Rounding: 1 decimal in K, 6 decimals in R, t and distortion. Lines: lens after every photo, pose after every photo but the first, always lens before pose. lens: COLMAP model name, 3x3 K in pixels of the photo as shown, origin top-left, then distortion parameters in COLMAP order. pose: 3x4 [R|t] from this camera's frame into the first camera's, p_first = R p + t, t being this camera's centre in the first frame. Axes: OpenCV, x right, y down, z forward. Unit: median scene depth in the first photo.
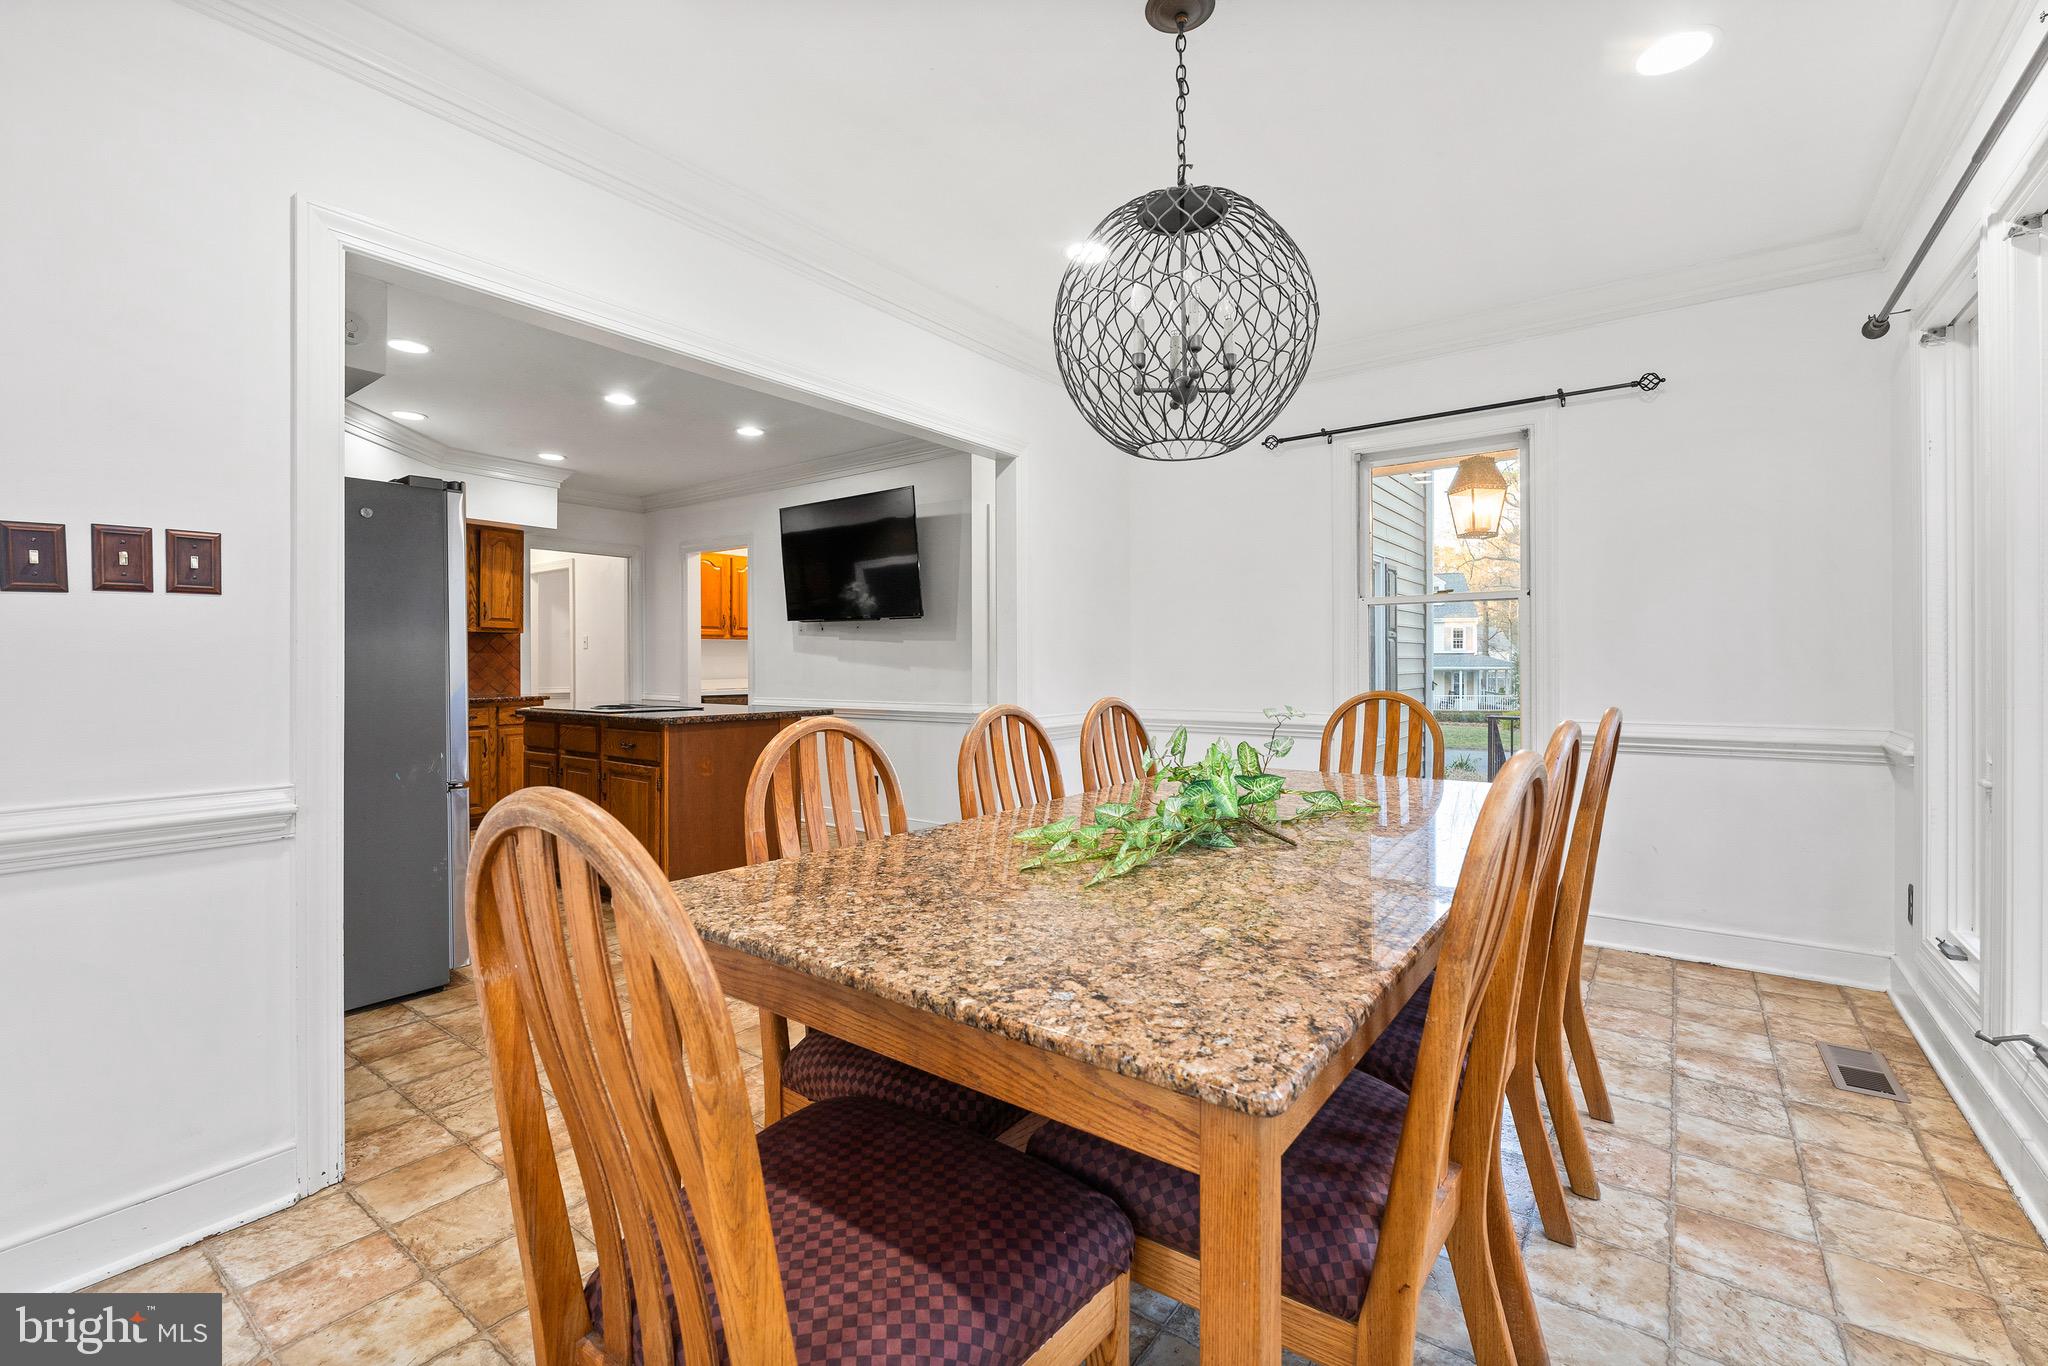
lens RADIAL K [[872.4, 0, 1029.4], [0, 872.4, 660.5], [0, 0, 1]] dist [0.000300, 0.000002]
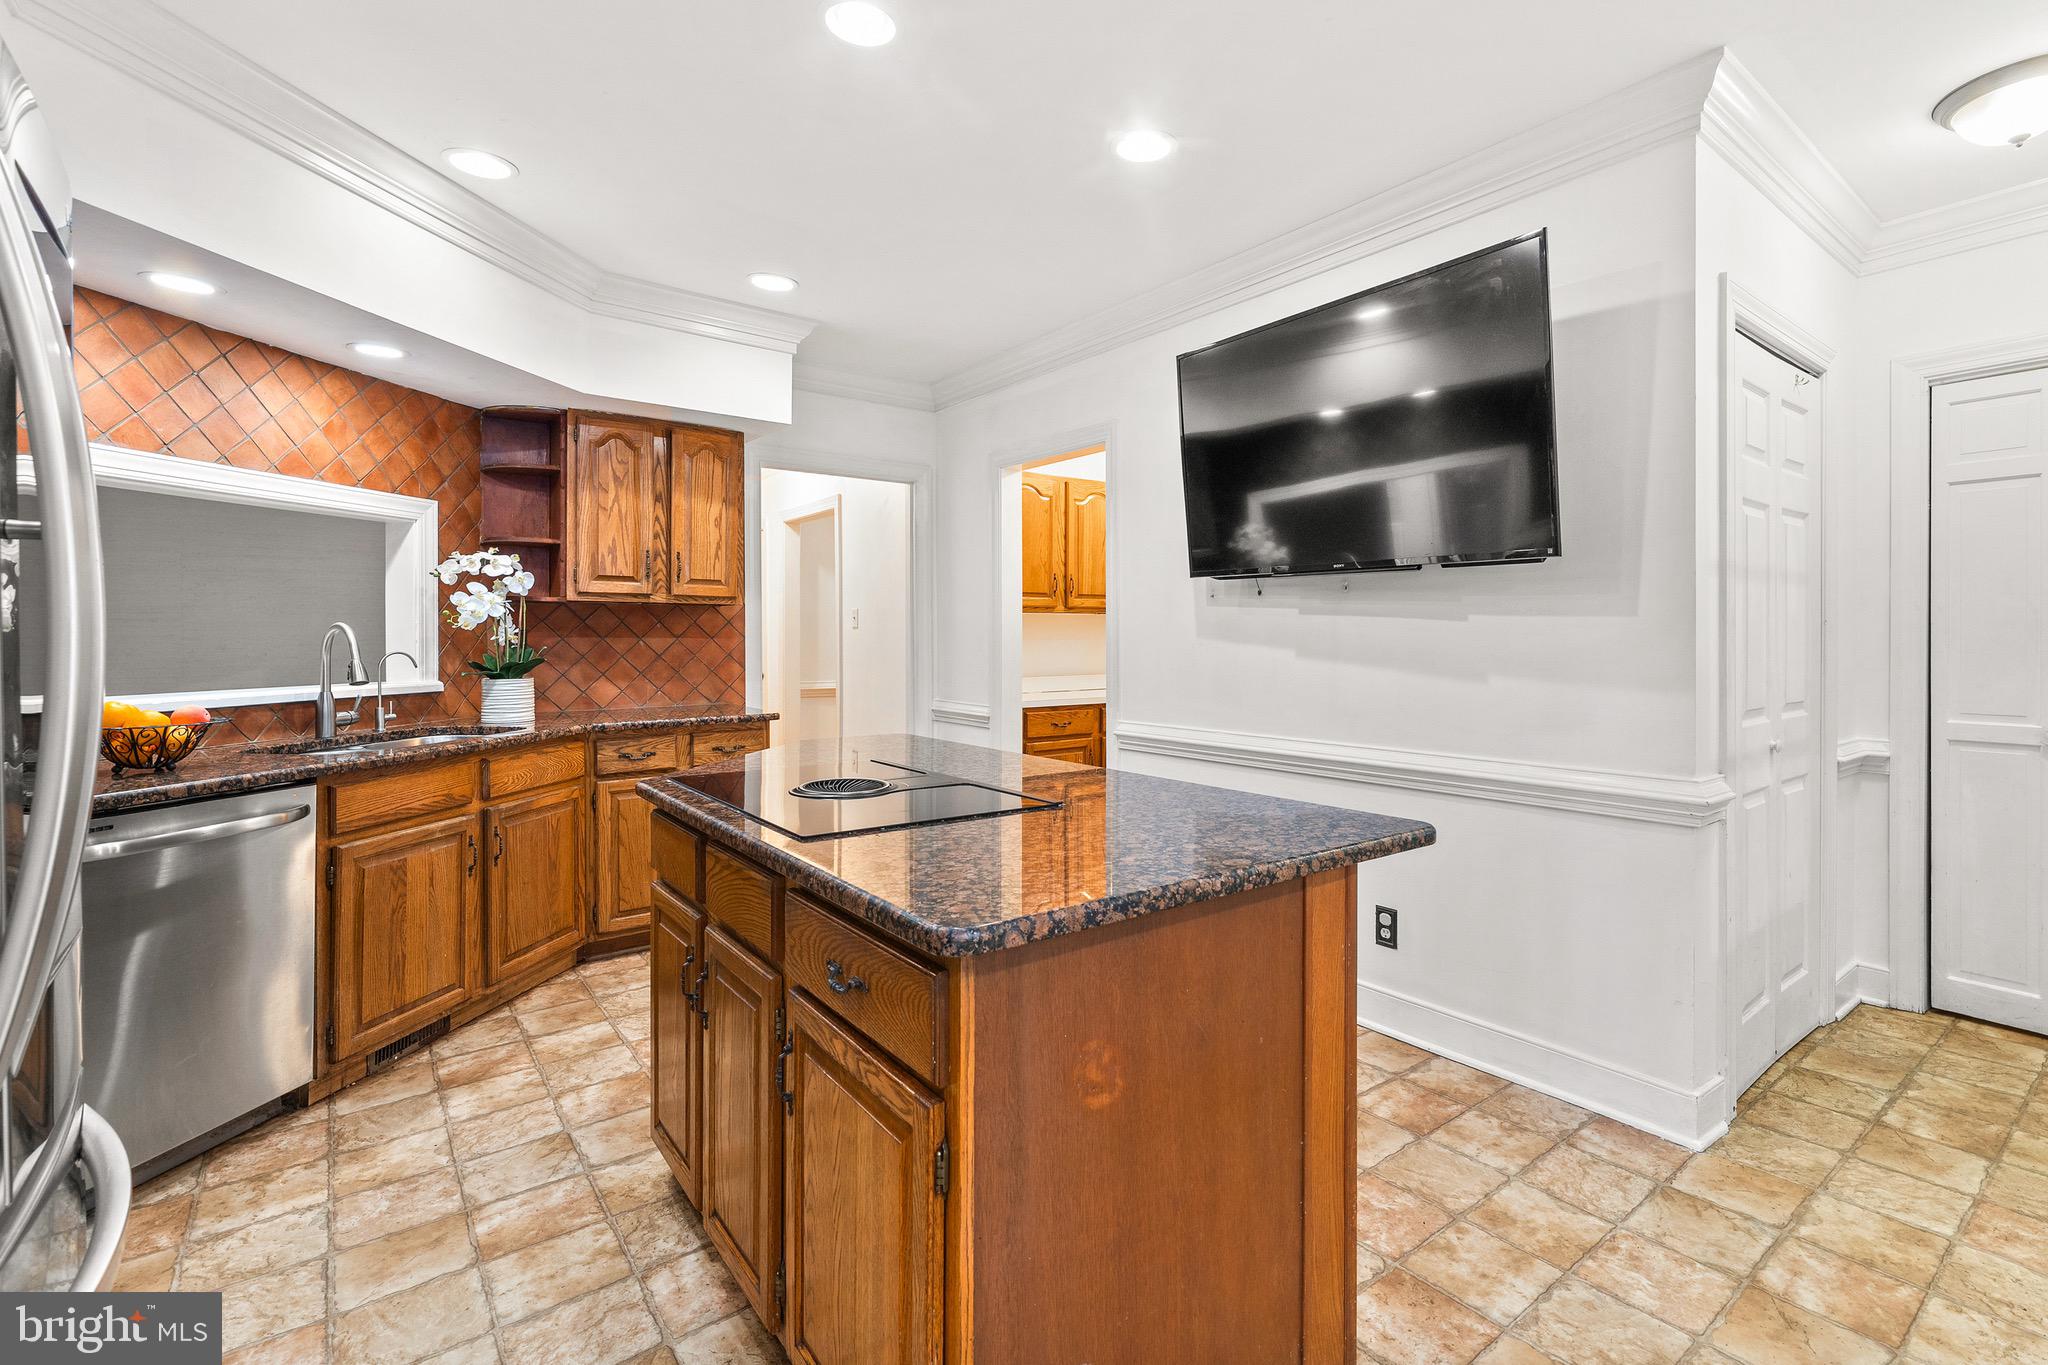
lens RADIAL K [[941.8, 0, 1107.9], [0, 941.8, 638.7], [0, 0, 1]] dist [-0.004084, -0.000184]
pose [[0.969474, 0.002323, -0.245184, -0.182987], [-0.001150, 0.999987, 0.004930, -0.011710], [0.245192, -0.004497, 0.969464, 0.440719]]
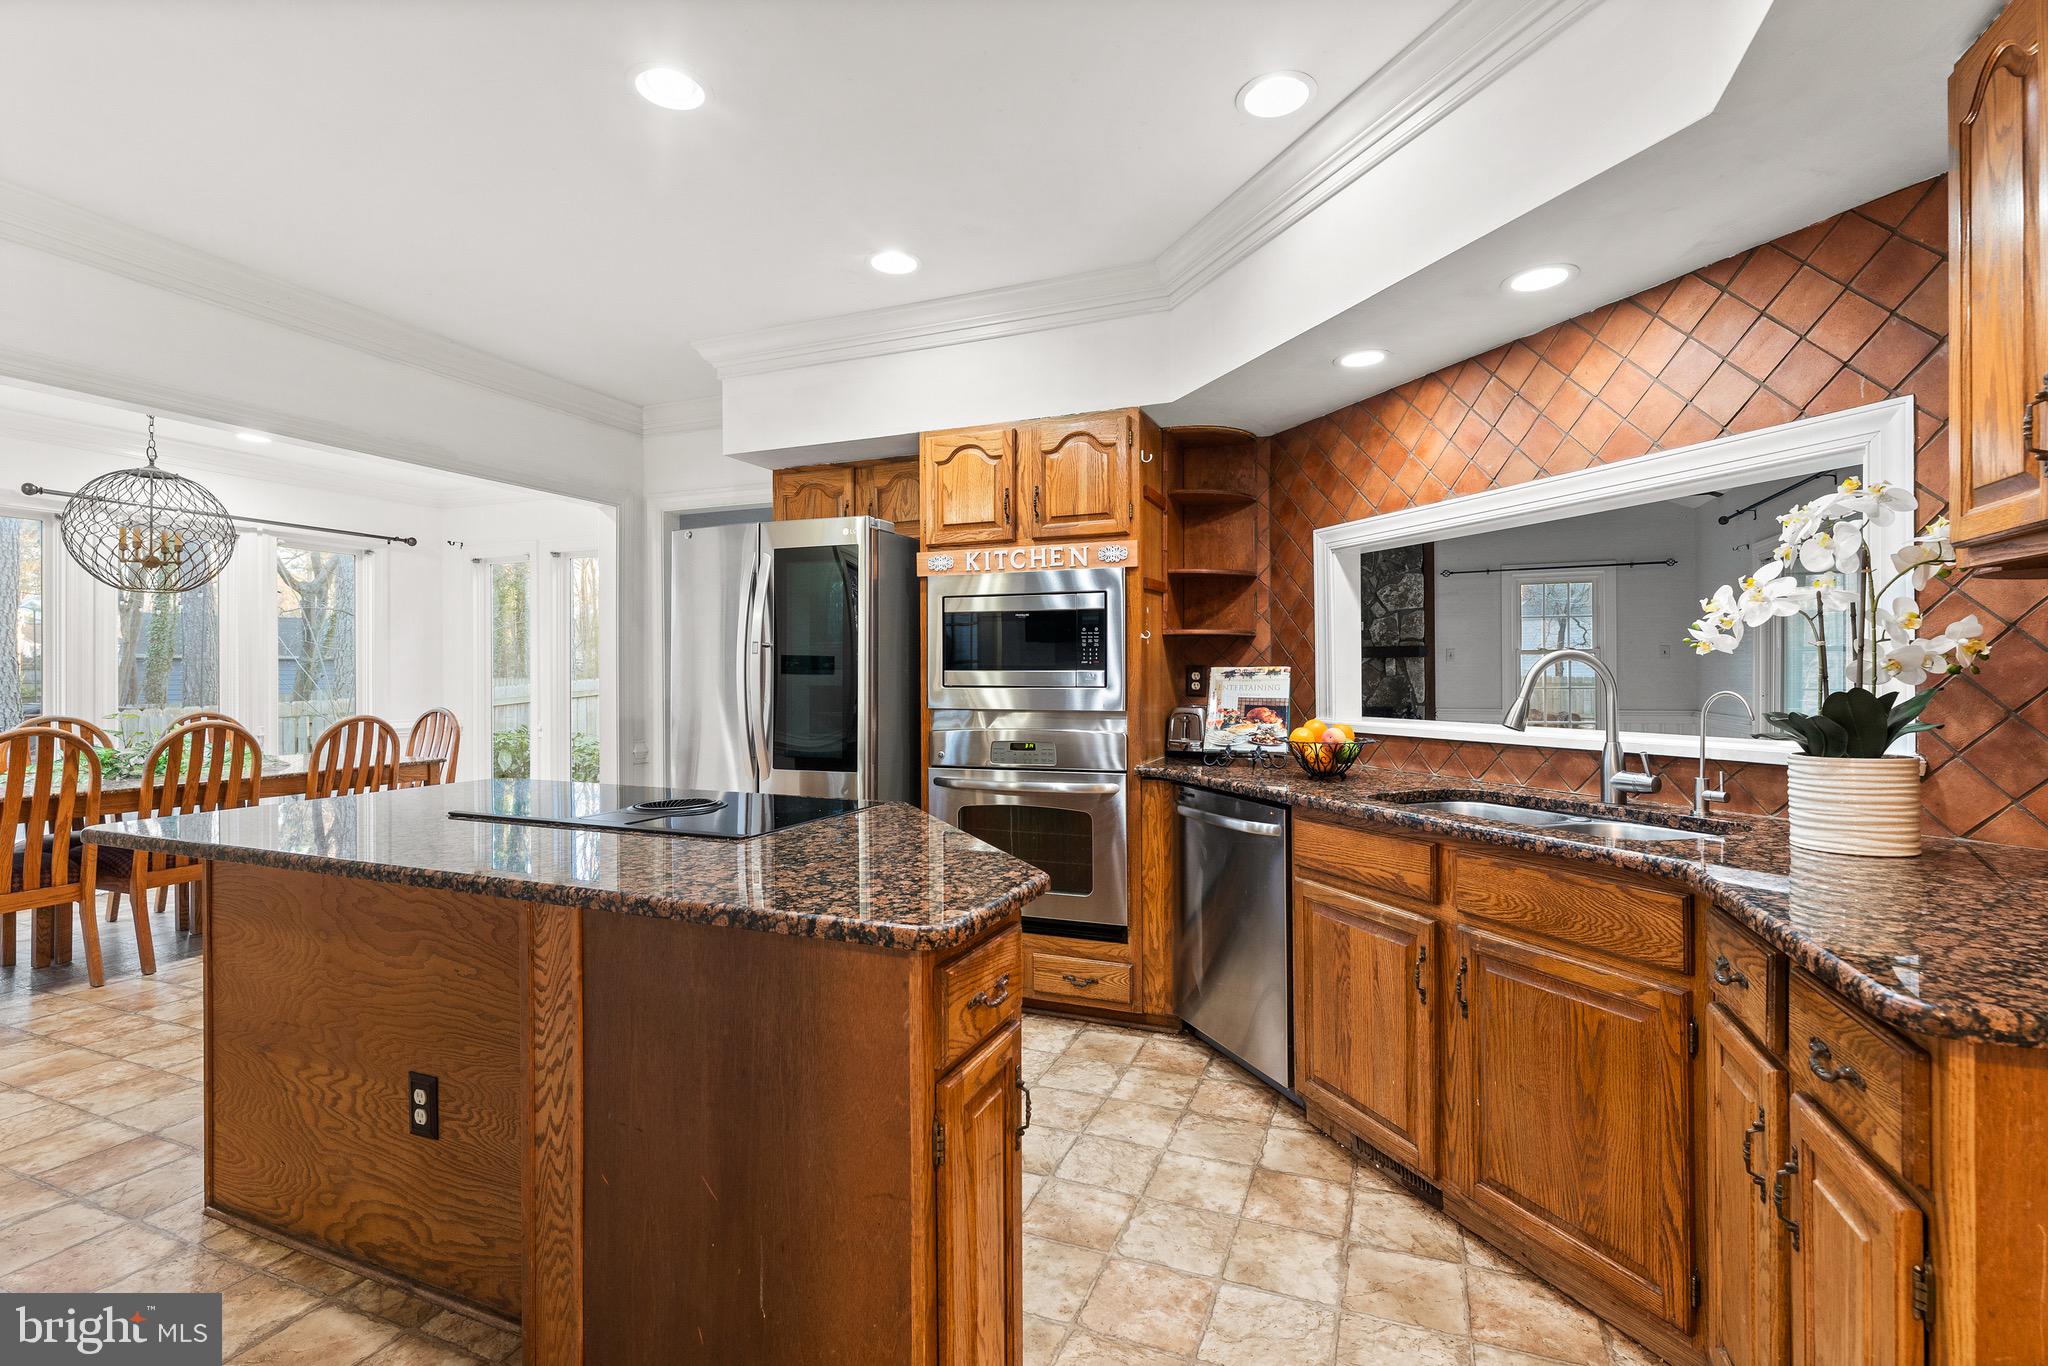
lens RADIAL K [[906.9, 0, 1058.7], [0, 906.9, 682.4], [0, 0, 1]] dist [-0.000053, -0.000158]
pose [[-0.962118, 0.008809, -0.272491, -0.385029], [0.007427, 0.999954, 0.006102, -0.008195], [0.272532, 0.003847, -0.962139, 1.065091]]
